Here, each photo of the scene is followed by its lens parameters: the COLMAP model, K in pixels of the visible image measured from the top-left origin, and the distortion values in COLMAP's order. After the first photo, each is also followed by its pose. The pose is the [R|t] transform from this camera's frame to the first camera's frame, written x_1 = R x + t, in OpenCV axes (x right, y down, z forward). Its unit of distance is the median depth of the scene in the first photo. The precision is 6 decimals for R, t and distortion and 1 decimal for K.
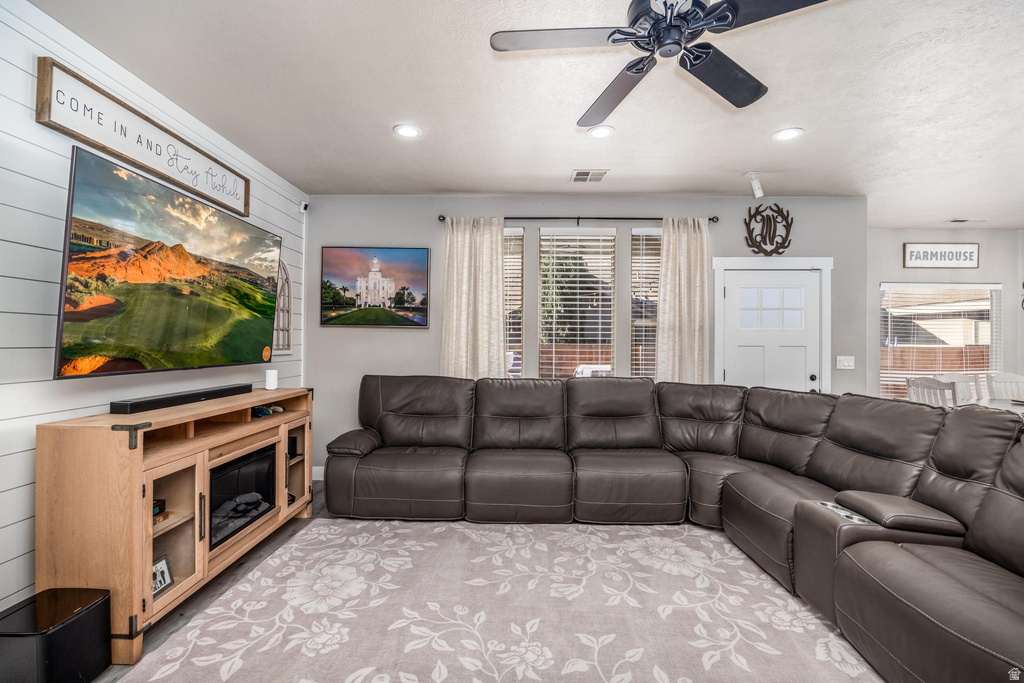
lens RADIAL K [[474.1, 0, 509.5], [0, 474.1, 337.9], [0, 0, 1]] dist [-0.012940, 0.000794]
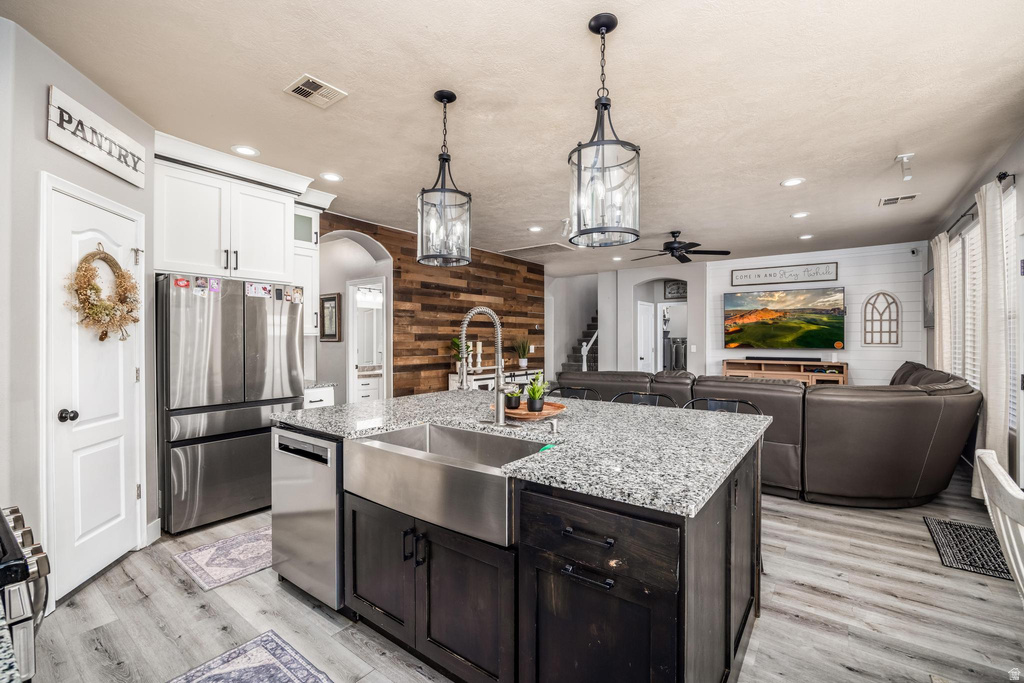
lens RADIAL K [[435.6, 0, 512.0], [0, 435.6, 341.5], [0, 0, 1]] dist [-0.001857, -0.000243]
pose [[-0.581455, -0.004268, -0.813567, 2.227379], [0.004393, 0.999955, -0.008386, 0.033657], [0.813567, -0.008450, -0.581410, 1.126890]]
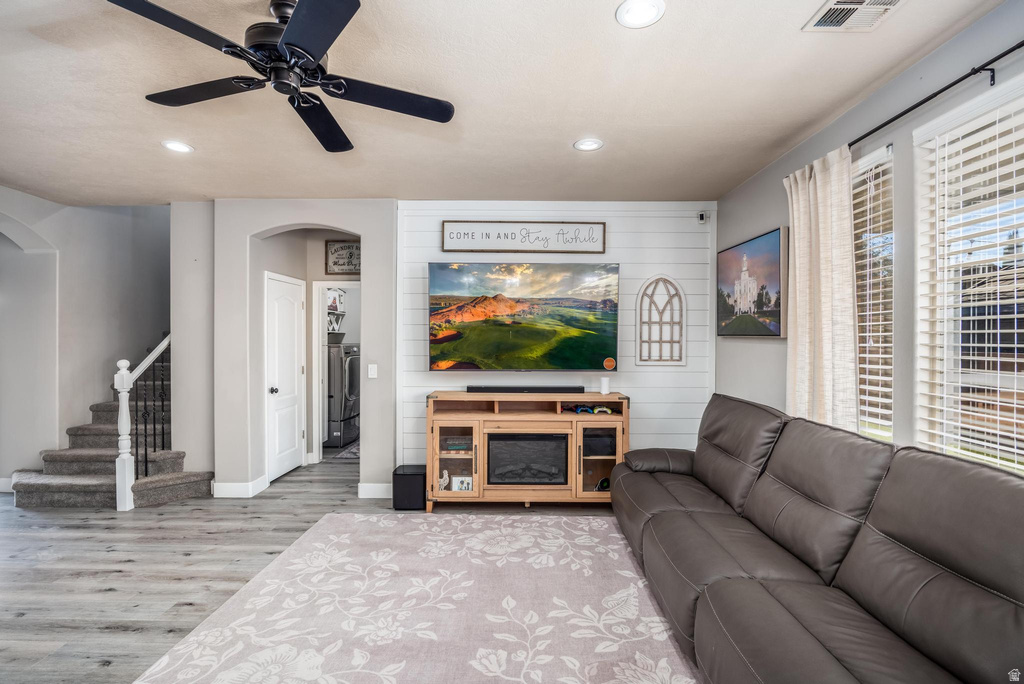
lens RADIAL K [[474.1, 0, 509.5], [0, 474.1, 338.4], [0, 0, 1]] dist [-0.012940, 0.000794]
pose [[0.013762, -0.009728, -0.999858, 0.815560], [0.006308, 0.999934, -0.009642, -0.024670], [0.999885, -0.006175, 0.013822, 0.870893]]
